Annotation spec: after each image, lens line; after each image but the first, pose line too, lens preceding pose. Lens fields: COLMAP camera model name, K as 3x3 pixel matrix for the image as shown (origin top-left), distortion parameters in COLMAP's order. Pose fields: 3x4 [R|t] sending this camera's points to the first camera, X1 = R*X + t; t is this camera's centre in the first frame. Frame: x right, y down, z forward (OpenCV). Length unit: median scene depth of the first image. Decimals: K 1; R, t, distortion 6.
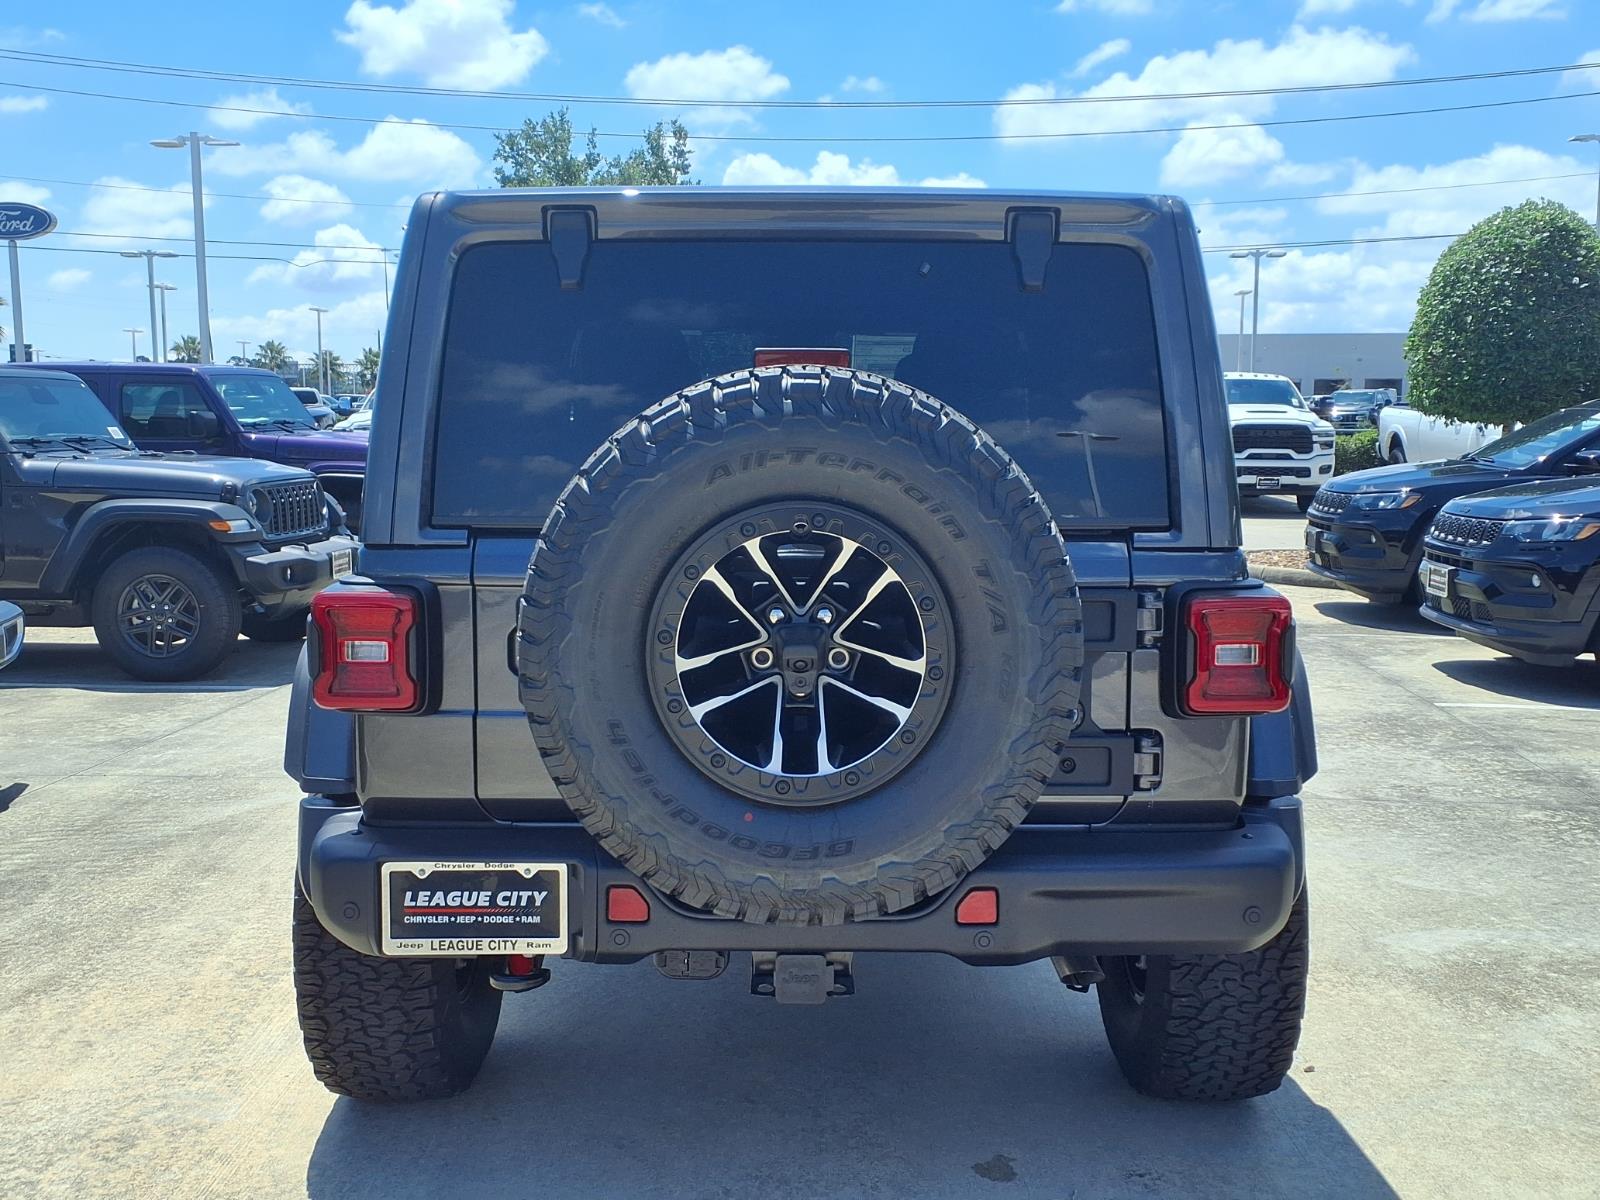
lens RADIAL K [[1587.5, 0, 800.0], [0, 1587.5, 600.0], [0, 0, 1]] dist [0.252457, -0.910386]
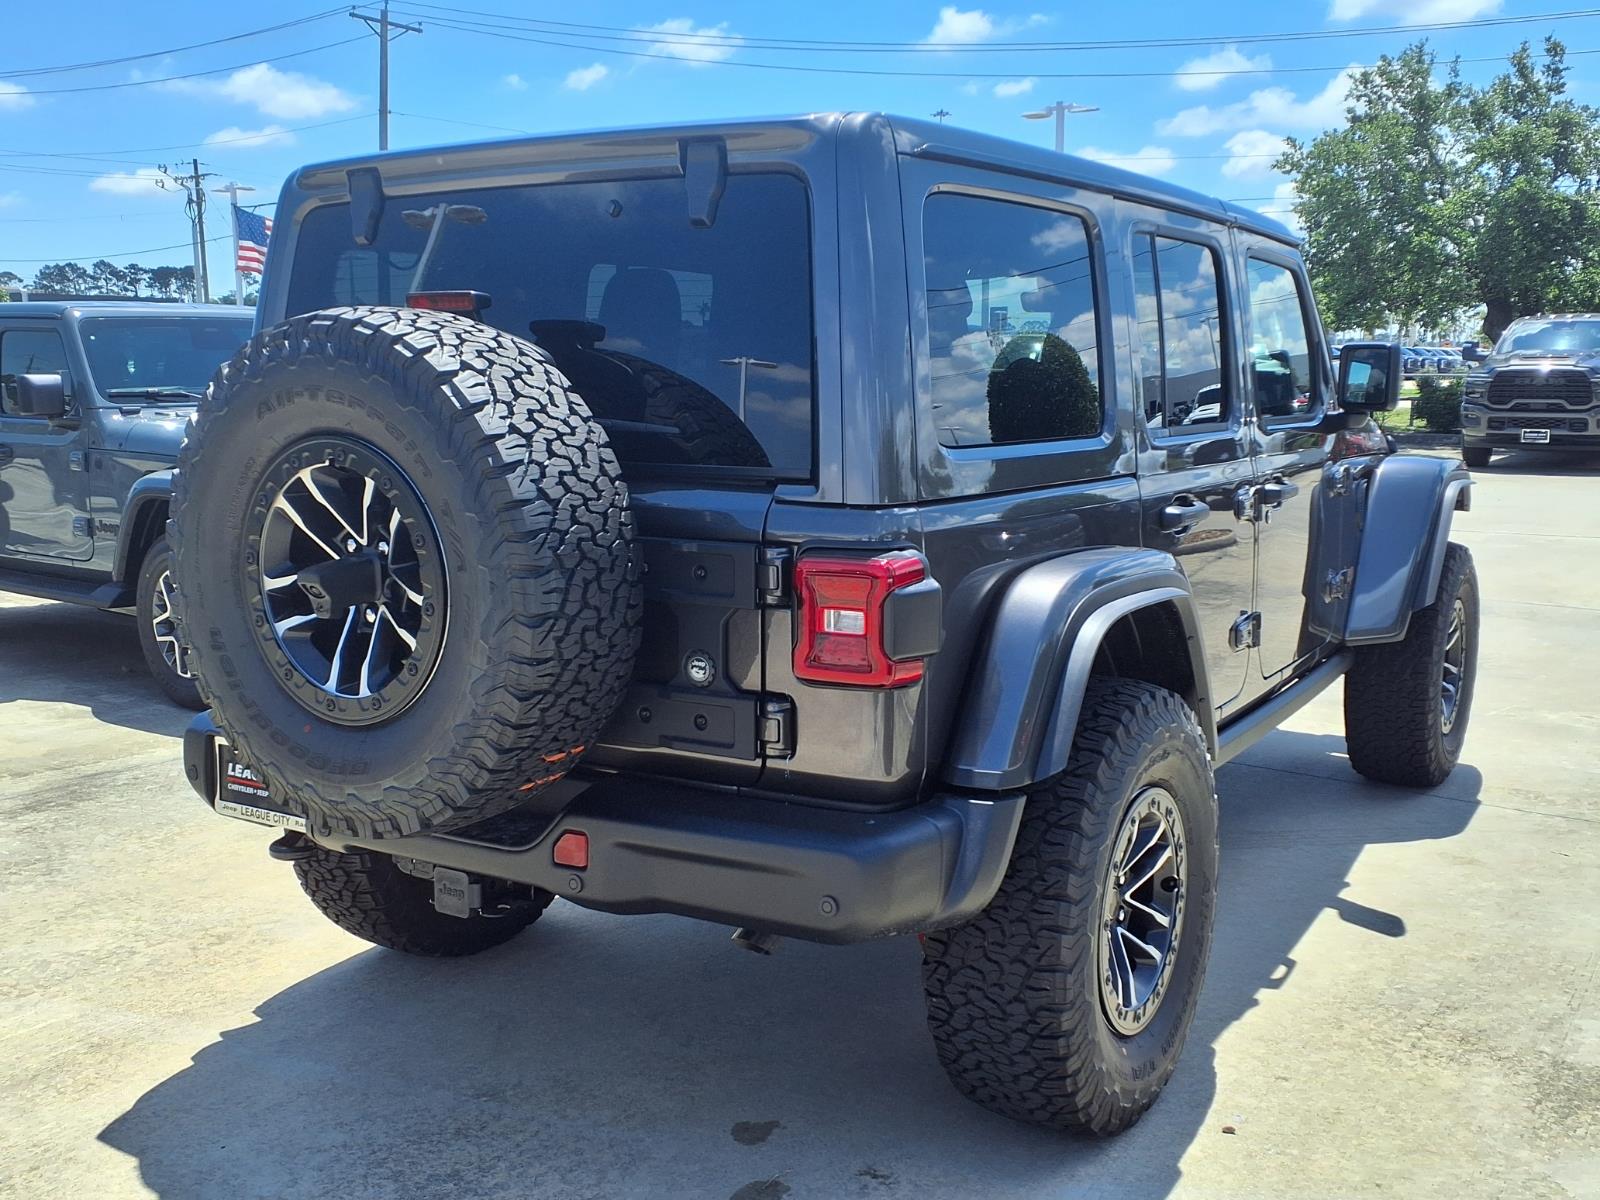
lens RADIAL K [[1529.1, 0, 796.5], [0, 1529.1, 601.6], [0, 0, 1]] dist [0.234306, -0.389352]
pose [[0.836751, 0.076566, -0.542205, 0.813515], [-0.058760, 0.997014, 0.050109, -0.022416], [0.544422, -0.010069, 0.838751, 0.292731]]
